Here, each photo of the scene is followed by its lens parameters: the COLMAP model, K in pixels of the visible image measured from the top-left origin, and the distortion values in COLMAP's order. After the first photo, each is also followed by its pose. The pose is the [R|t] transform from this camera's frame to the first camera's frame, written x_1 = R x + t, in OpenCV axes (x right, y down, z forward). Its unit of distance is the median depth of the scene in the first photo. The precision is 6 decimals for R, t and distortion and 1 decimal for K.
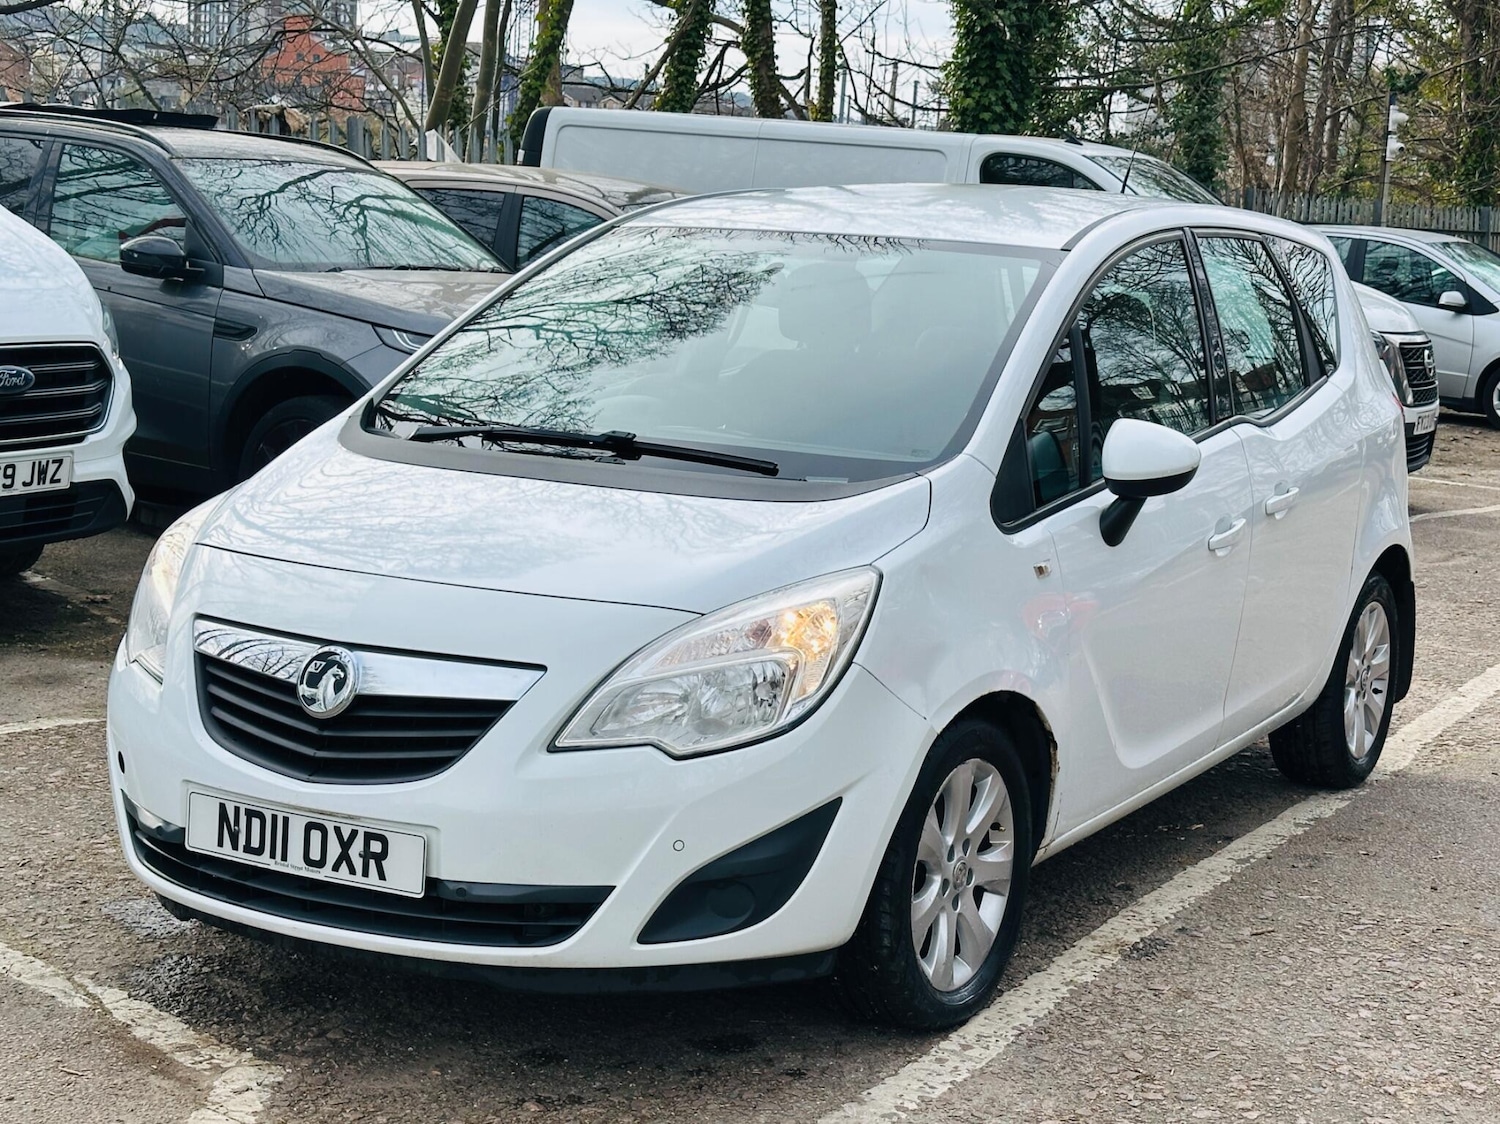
lens RADIAL K [[2489.7, 0, 750.0], [0, 2489.7, 562.0], [0, 0, 1]] dist [0.152007, -0.075218]
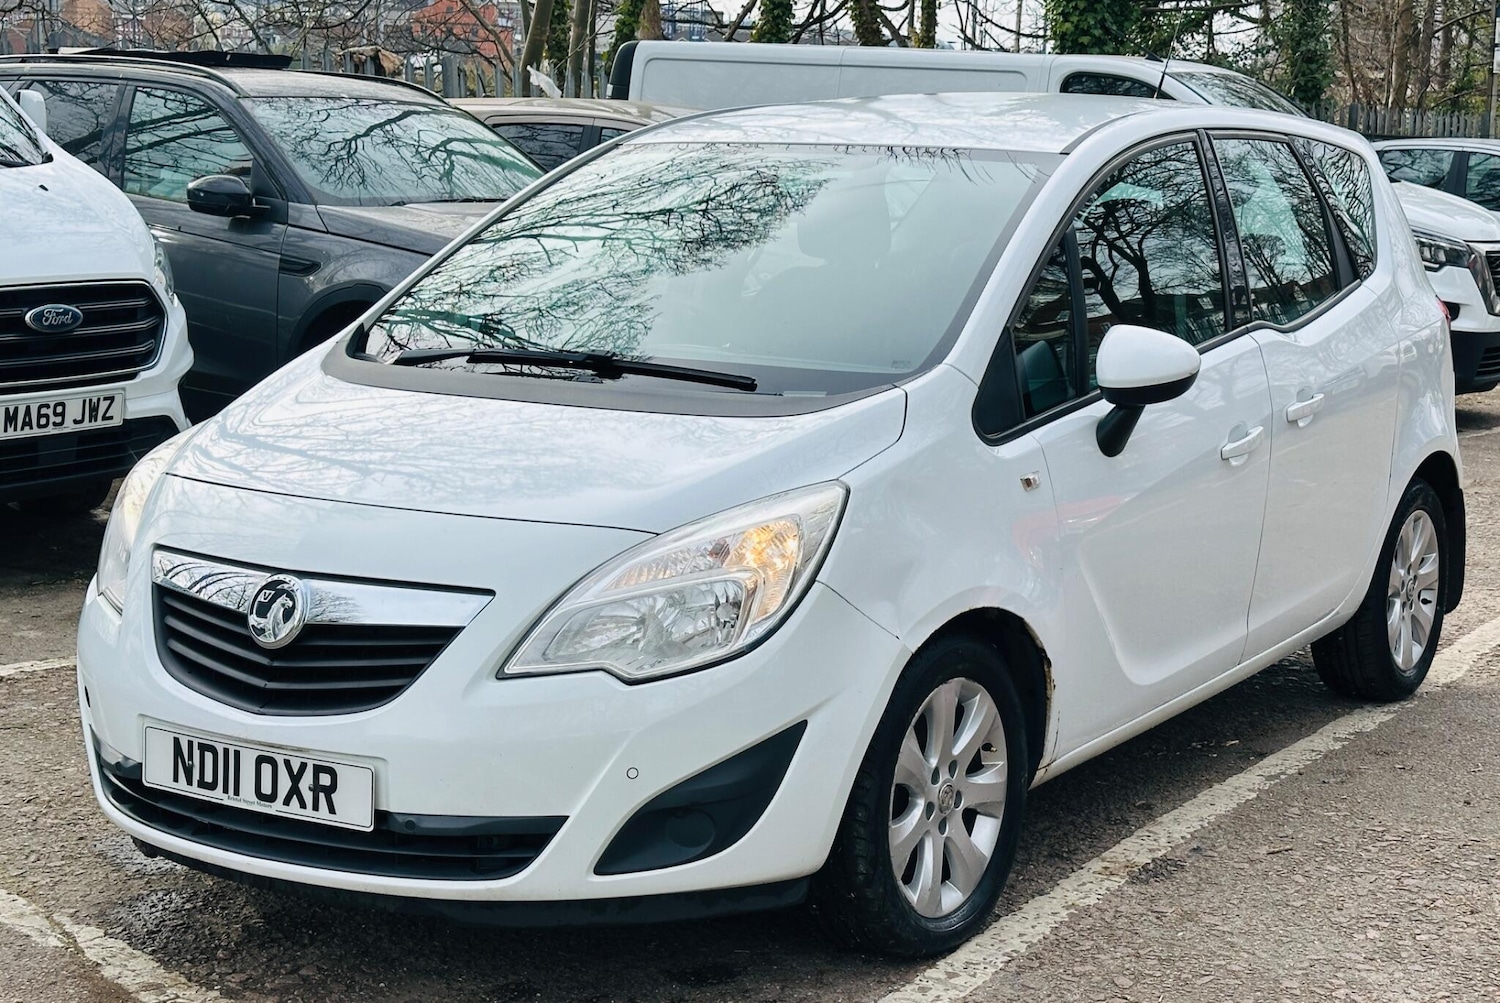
lens RADIAL K [[2427.2, 0, 787.1], [0, 2427.2, 510.4], [0, 0, 1]] dist [0.160218, -0.161227]
pose [[0.998861, -0.020647, -0.043012, 0.063597], [0.020997, 0.999750, 0.007708, 0.004936], [0.042842, -0.008602, 0.999045, 0.052119]]
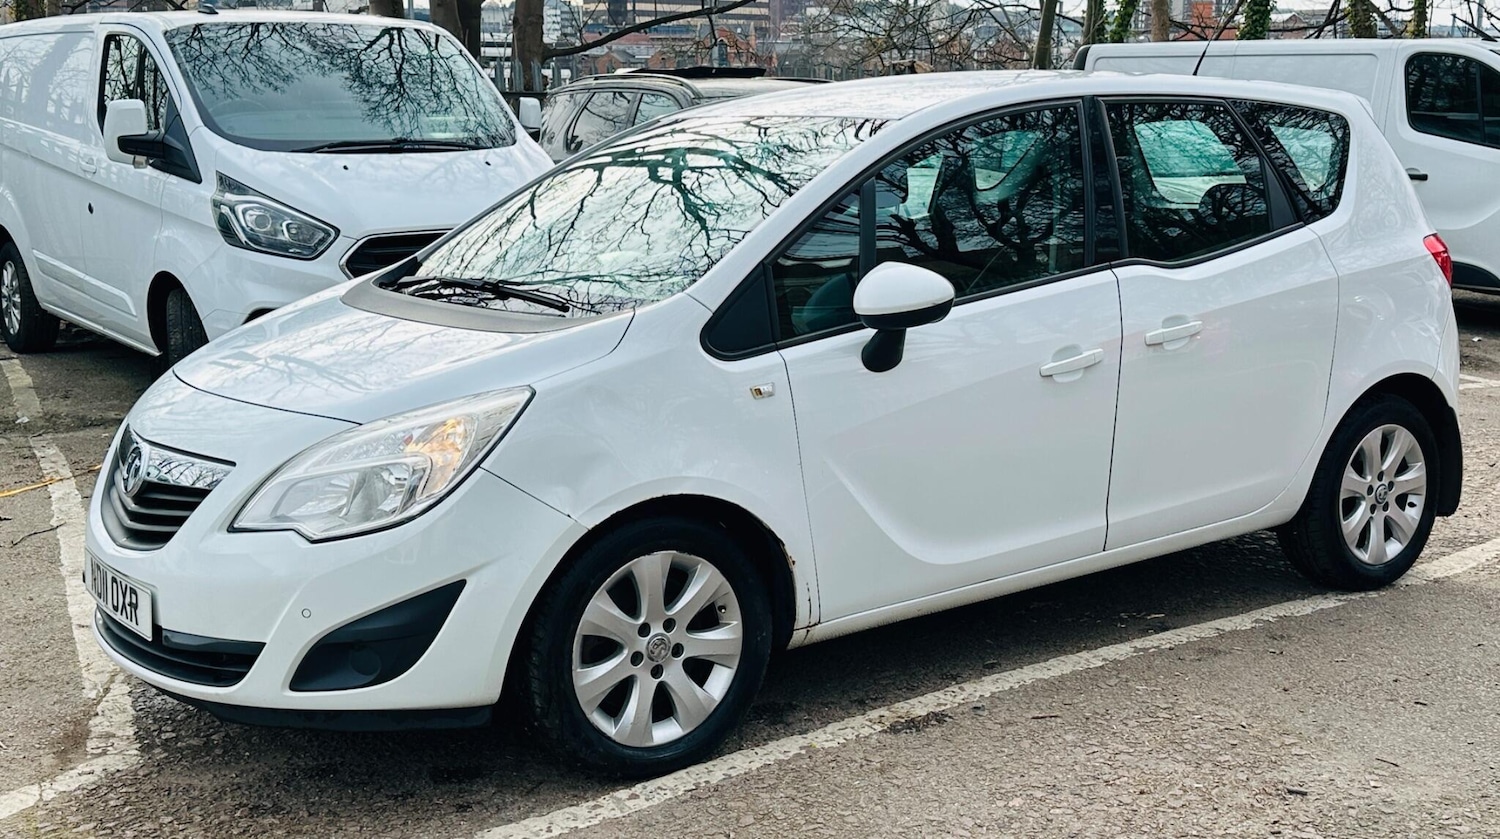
lens RADIAL K [[1676.4, 0, 750.0], [0, 1676.4, 419.5], [0, 0, 1]] dist [0.120709, -0.008669]
pose [[0.912276, 0.019919, -0.409090, 0.432826], [-0.010575, 0.999629, 0.025089, -0.003049], [0.409439, -0.018562, 0.912149, 0.290479]]
